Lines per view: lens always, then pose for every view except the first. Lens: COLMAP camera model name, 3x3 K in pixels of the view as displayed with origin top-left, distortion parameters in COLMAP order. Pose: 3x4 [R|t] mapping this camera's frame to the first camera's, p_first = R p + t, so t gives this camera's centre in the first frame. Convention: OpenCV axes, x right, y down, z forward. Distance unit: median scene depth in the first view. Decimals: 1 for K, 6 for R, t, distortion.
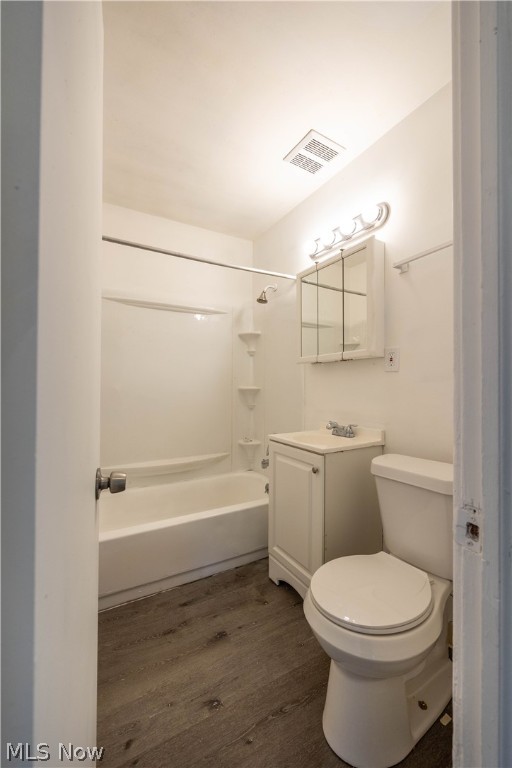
lens RADIAL K [[308.1, 0, 256.0], [0, 308.1, 384.0], [0, 0, 1]] dist [-0.002449, 0.000565]
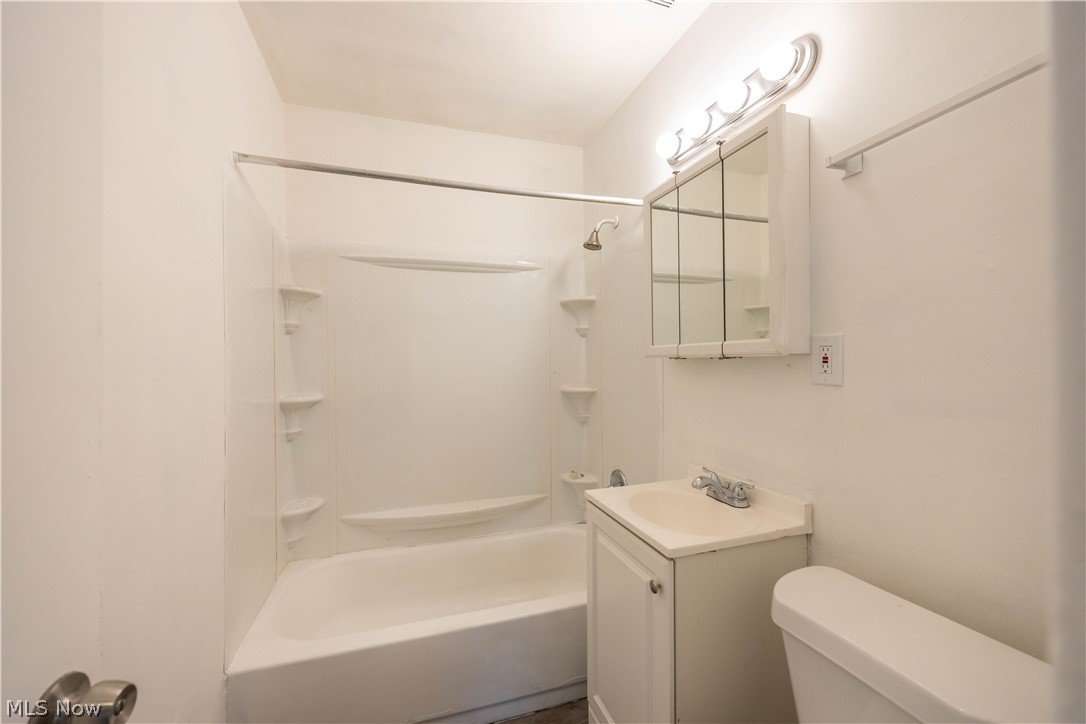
lens RADIAL K [[435.7, 0, 542.1], [0, 435.7, 361.1], [0, 0, 1]] dist [-0.002449, 0.000565]
pose [[0.979156, -0.009753, -0.202875, 0.132138], [0.011454, 0.999908, 0.007216, -0.079962], [0.202786, -0.009389, 0.979178, 0.225714]]
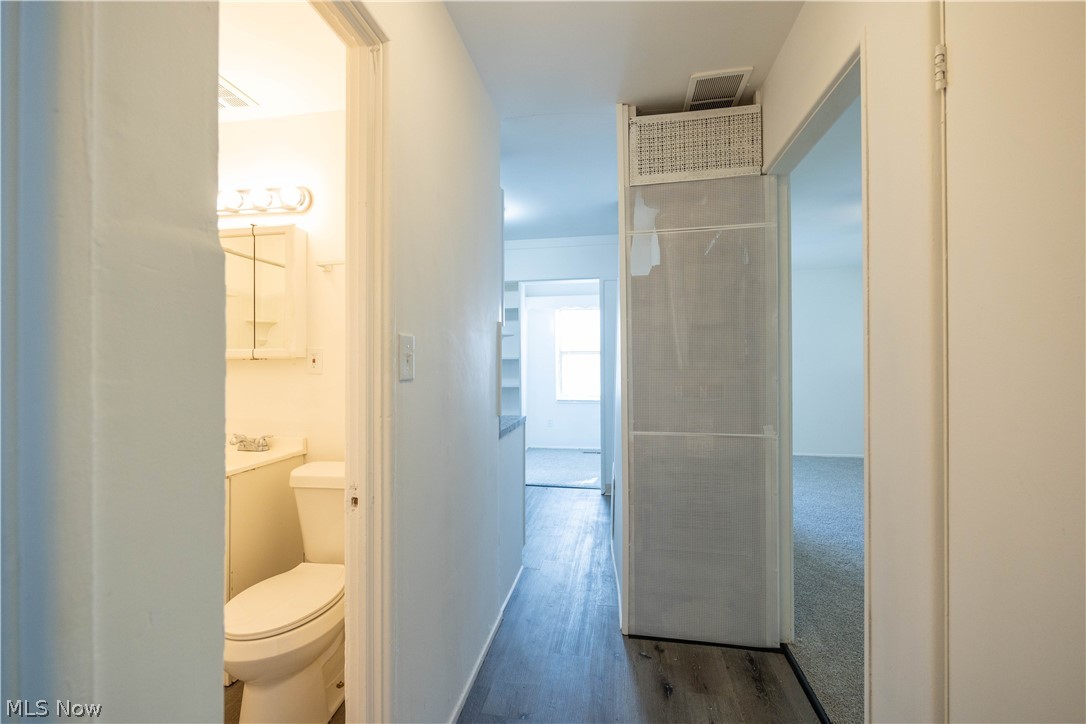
lens RADIAL K [[435.7, 0, 542.1], [0, 435.7, 361.1], [0, 0, 1]] dist [-0.002449, 0.000565]
pose [[0.642162, 0.002363, 0.766566, -0.117085], [-0.002832, 0.999996, -0.000711, -0.073070], [-0.766564, -0.001714, 0.642166, -0.343505]]
